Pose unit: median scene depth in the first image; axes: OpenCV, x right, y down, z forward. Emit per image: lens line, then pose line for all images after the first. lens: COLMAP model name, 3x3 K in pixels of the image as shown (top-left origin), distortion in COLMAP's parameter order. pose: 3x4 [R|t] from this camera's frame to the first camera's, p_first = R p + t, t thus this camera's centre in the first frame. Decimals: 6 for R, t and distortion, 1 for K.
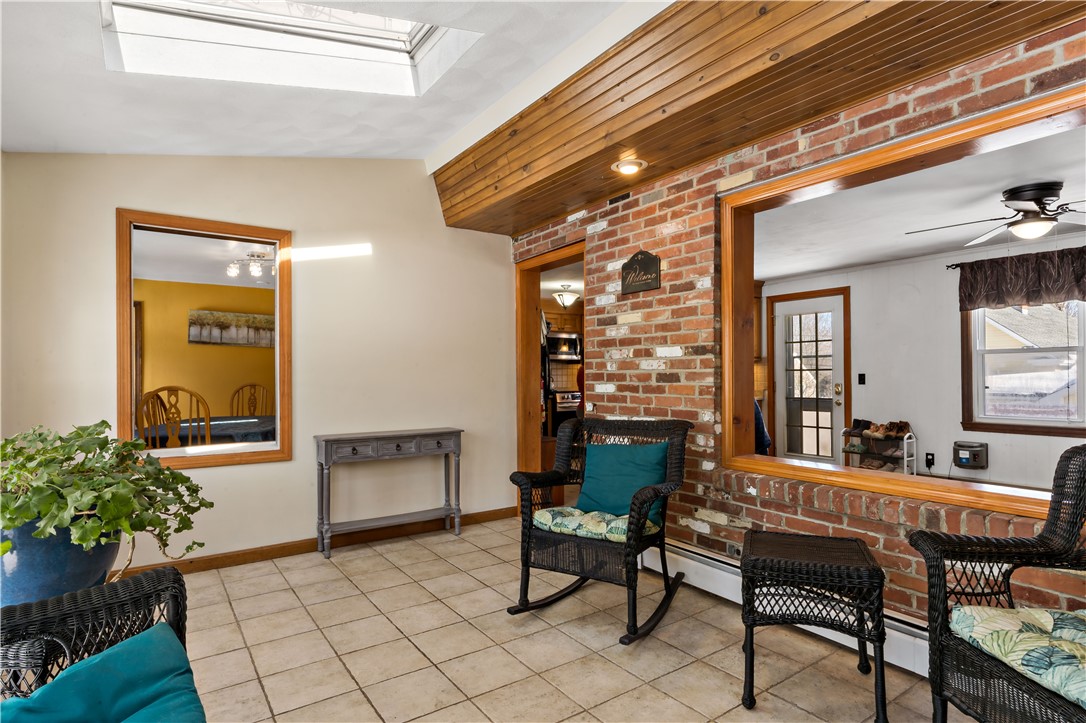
lens RADIAL K [[570.0, 0, 532.9], [0, 570.0, 351.6], [0, 0, 1]] dist [-0.003499, 0.000525]
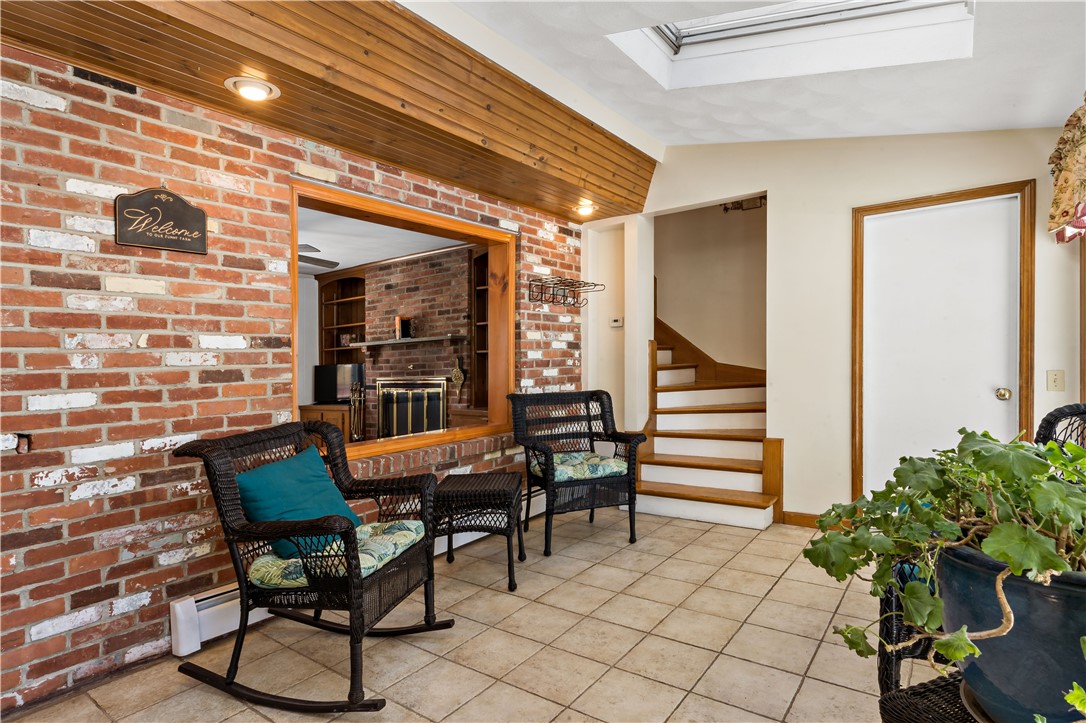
lens RADIAL K [[570.0, 0, 534.1], [0, 570.0, 368.1], [0, 0, 1]] dist [-0.003499, 0.000525]
pose [[-0.317929, 0.004226, 0.948105, -0.610876], [-0.006524, 0.999957, -0.006645, 0.036964], [-0.948092, -0.008298, -0.317888, 0.838468]]
